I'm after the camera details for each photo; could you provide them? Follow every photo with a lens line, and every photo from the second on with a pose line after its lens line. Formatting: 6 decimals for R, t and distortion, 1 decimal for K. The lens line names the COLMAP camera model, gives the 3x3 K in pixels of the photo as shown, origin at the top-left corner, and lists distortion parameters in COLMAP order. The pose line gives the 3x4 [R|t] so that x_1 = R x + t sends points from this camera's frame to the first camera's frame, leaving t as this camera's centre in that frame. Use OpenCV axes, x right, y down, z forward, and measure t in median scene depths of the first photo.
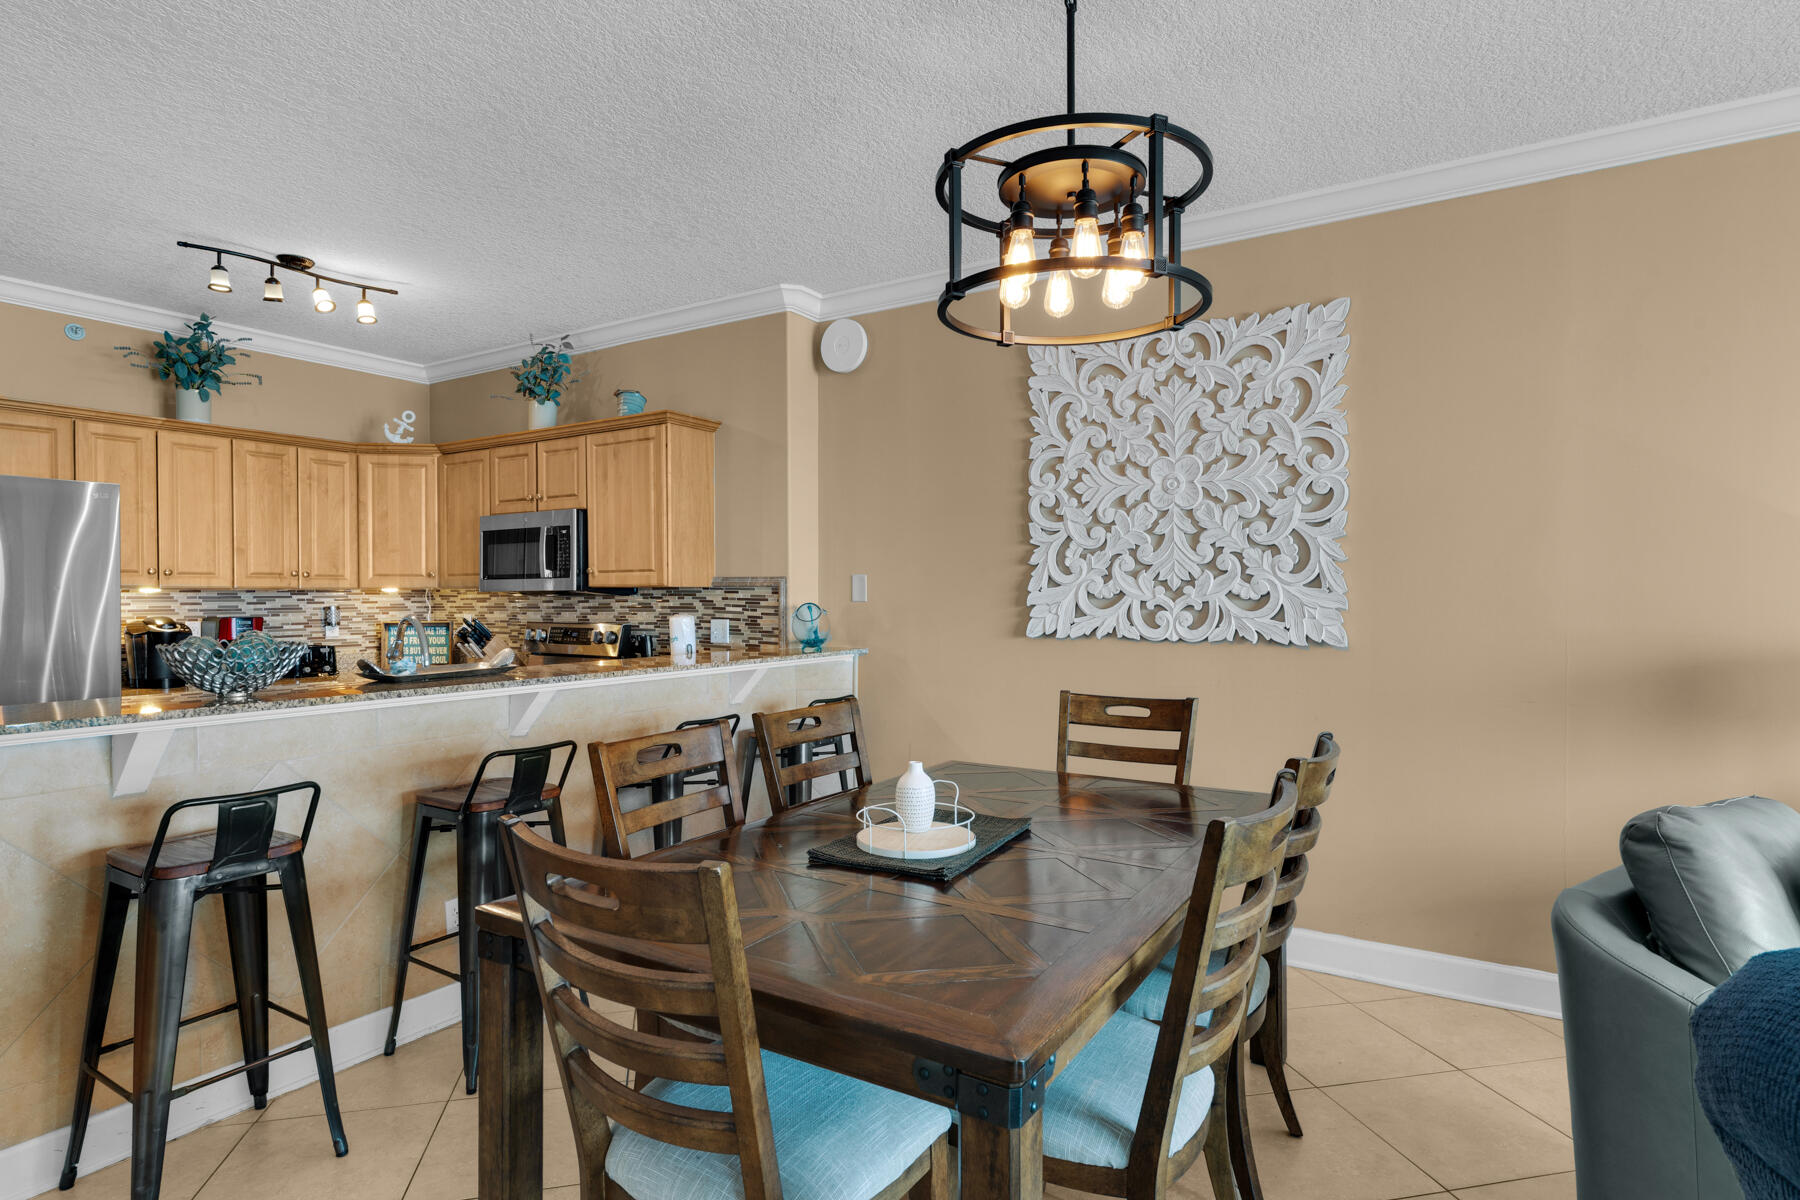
lens RADIAL K [[955.9, 0, 900.0], [0, 955.9, 600.0], [0, 0, 1]] dist [-0.000362, 0.000460]
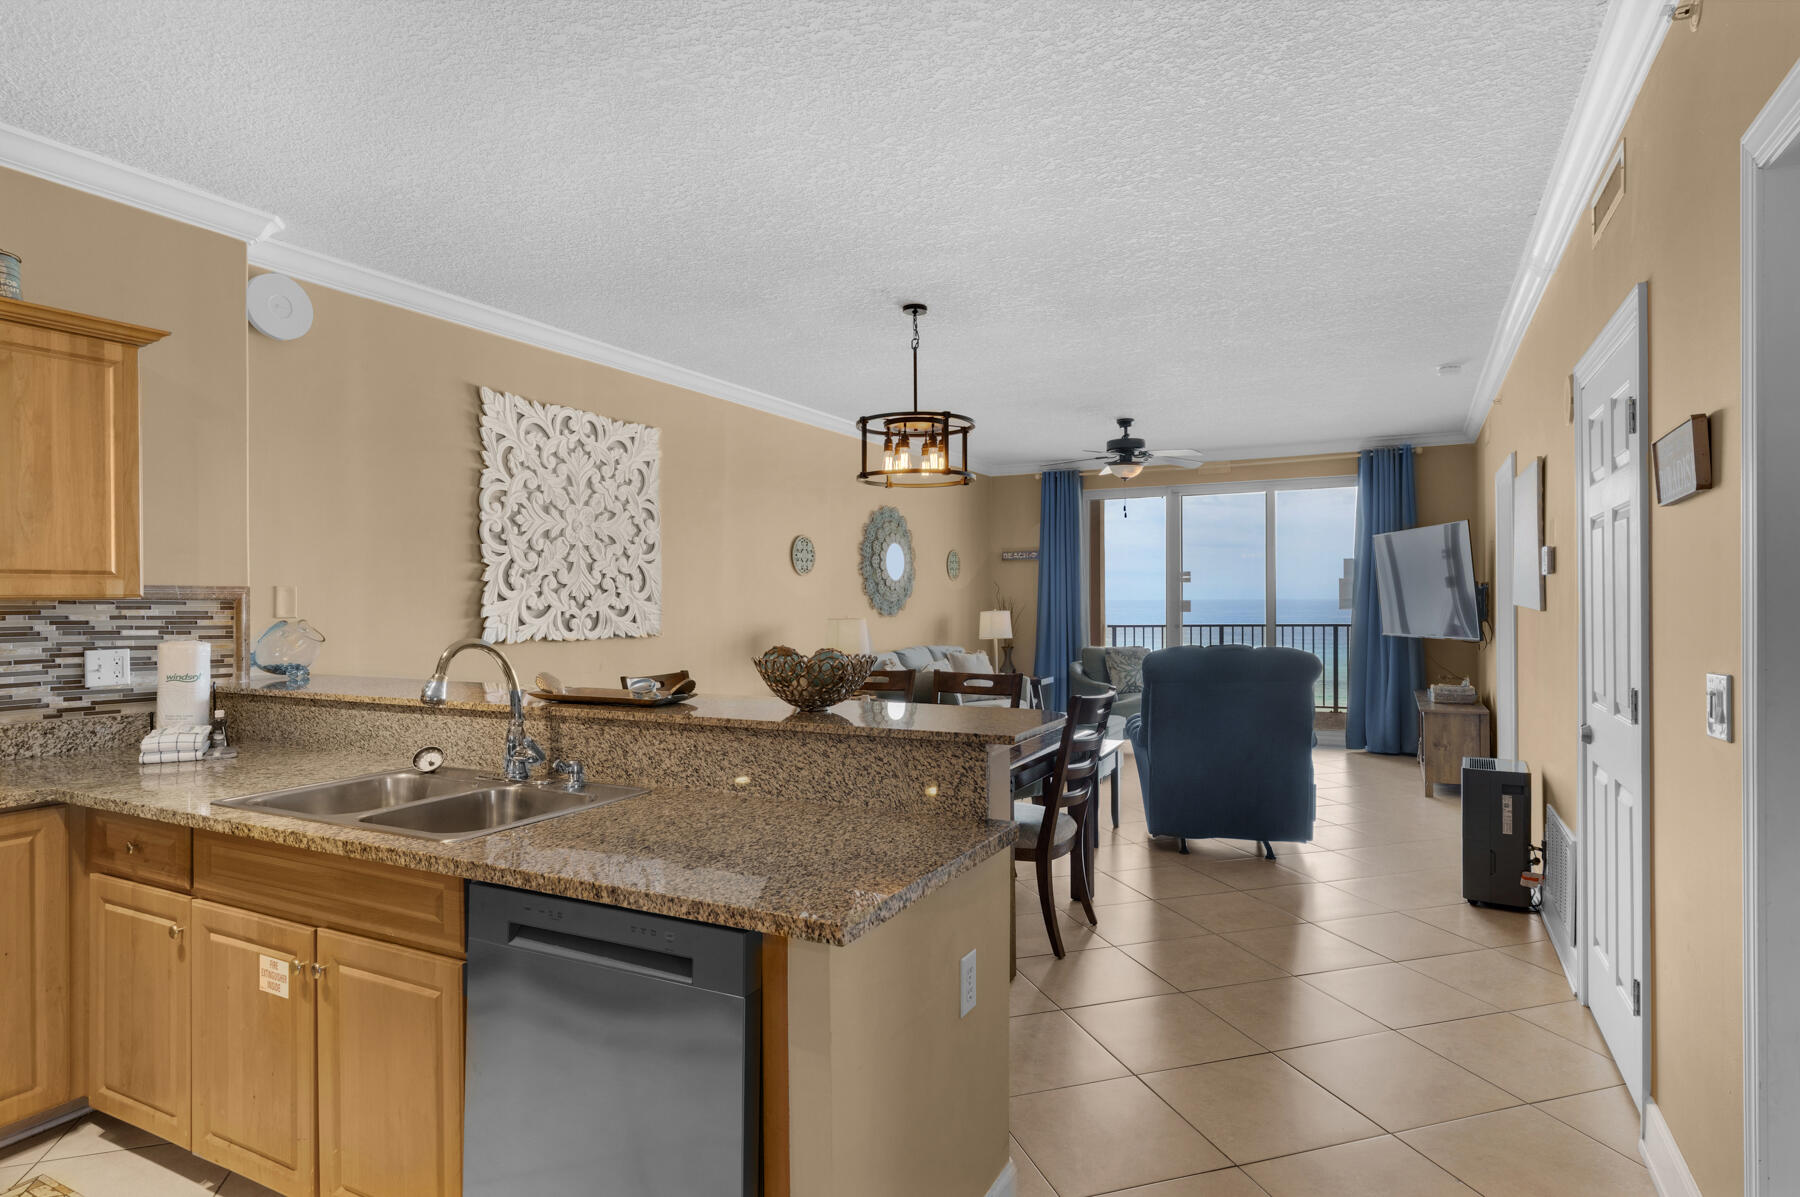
lens RADIAL K [[960.2, 0, 915.7], [0, 960.2, 598.3], [0, 0, 1]] dist [0.006785, -0.001510]
pose [[-0.092077, 0.003991, 0.995744, -1.045620], [0.012496, 0.999918, -0.002852, -0.007180], [-0.995673, 0.012180, -0.092119, 0.598661]]
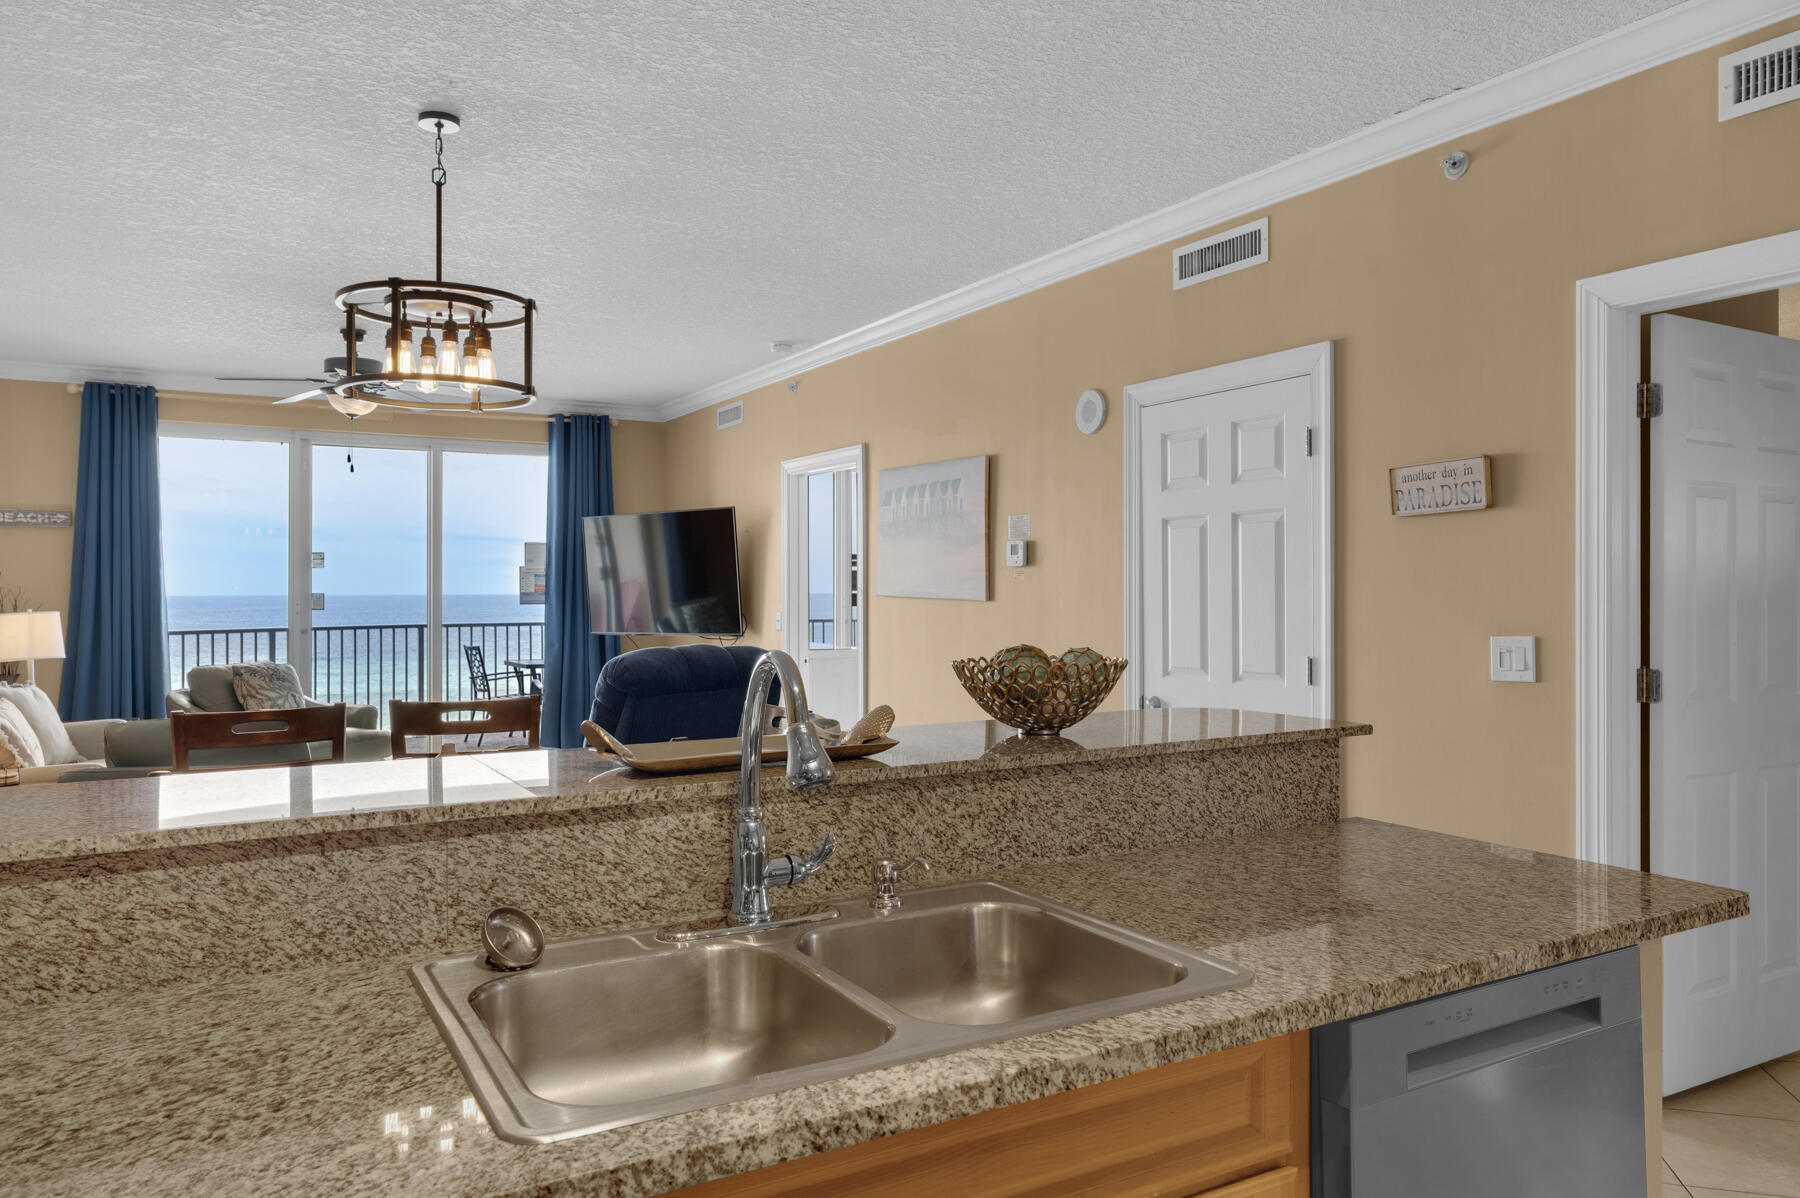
lens RADIAL K [[1233.9, 0, 898.0], [0, 1233.9, 581.2], [0, 0, 1]] dist [-0.000522, -0.000686]
pose [[-0.883595, 0.009919, 0.468148, -0.636062], [0.009818, 0.999948, -0.002657, -0.007370], [-0.468150, 0.002249, -0.883646, 1.141119]]
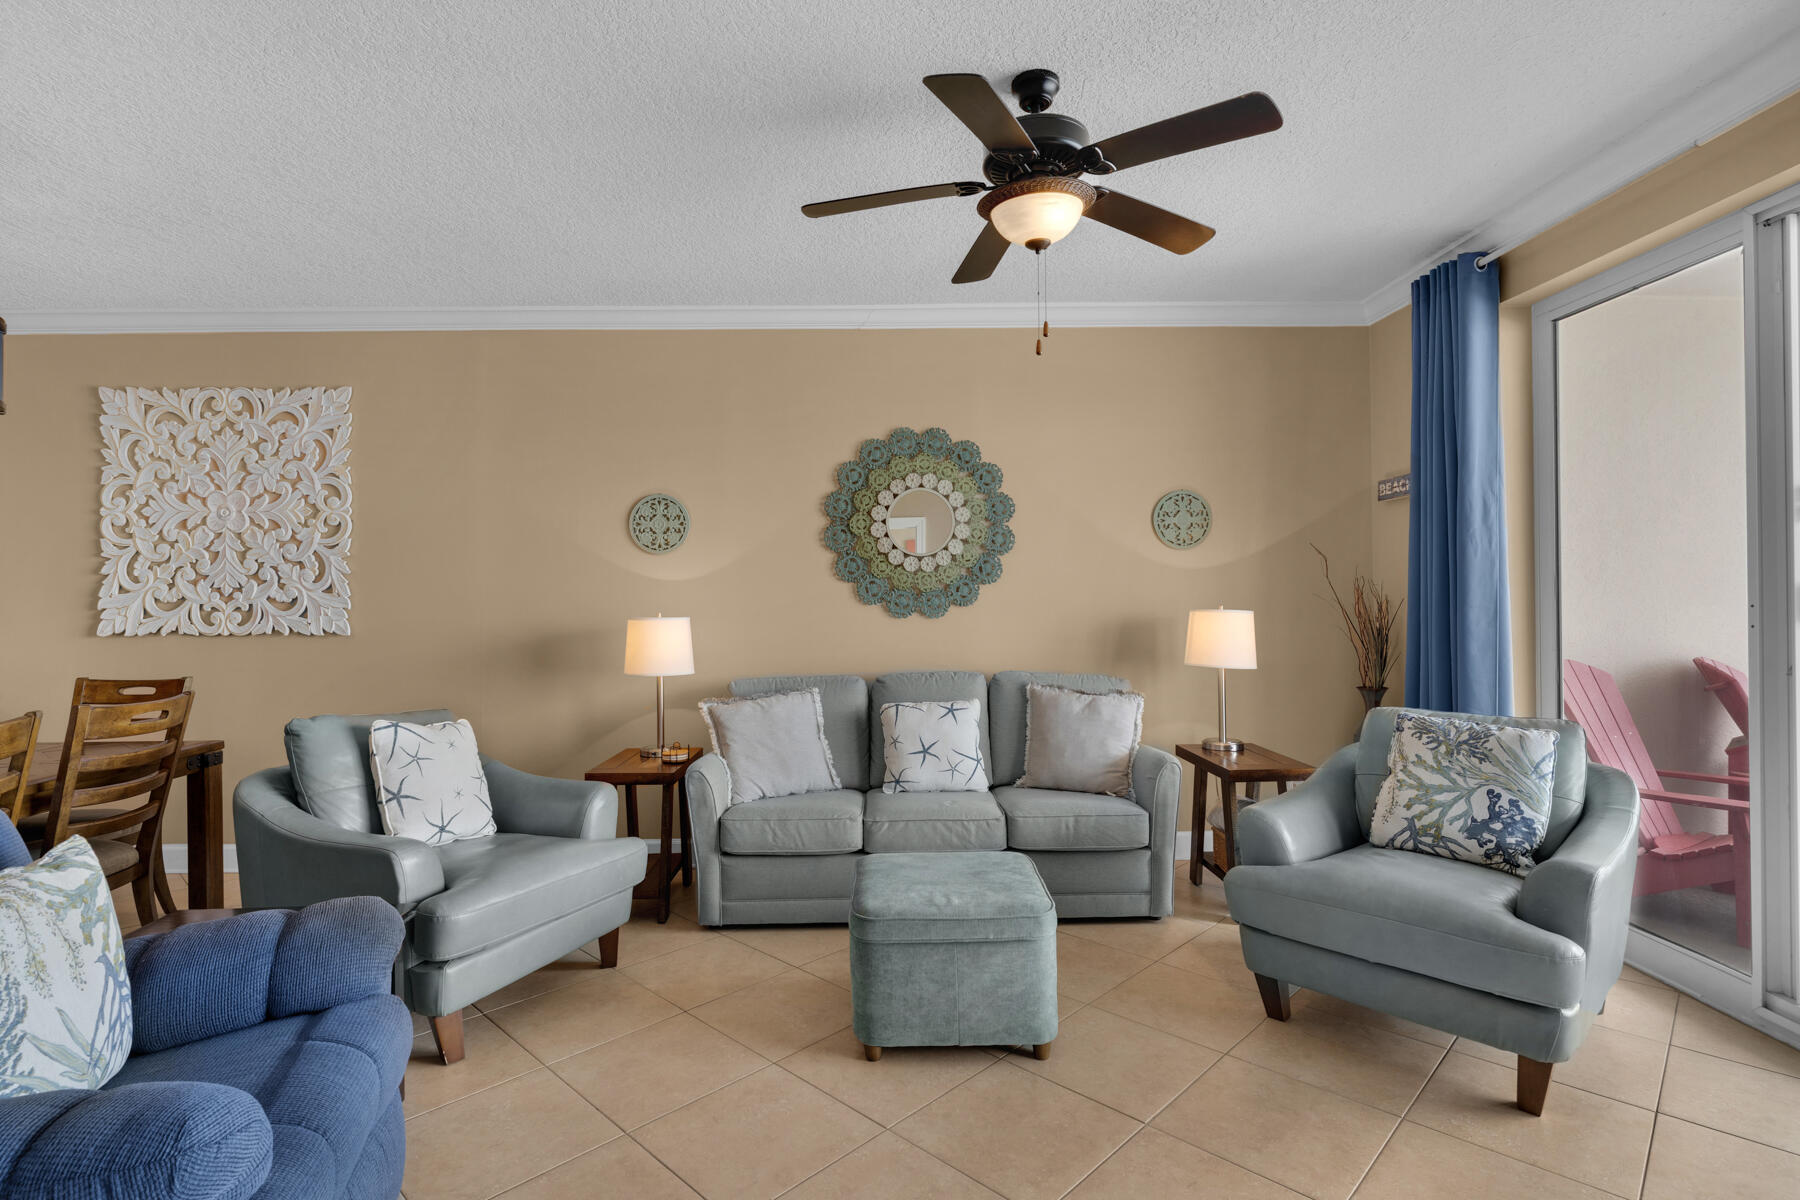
lens RADIAL K [[882.4, 0, 897.7], [0, 882.4, 592.9], [0, 0, 1]] dist [-0.002413, 0.000222]
pose [[0.837490, -0.002257, 0.546448, 0.364562], [0.010104, 0.999884, -0.011355, 0.007789], [-0.546359, 0.015031, 0.837416, -0.437917]]
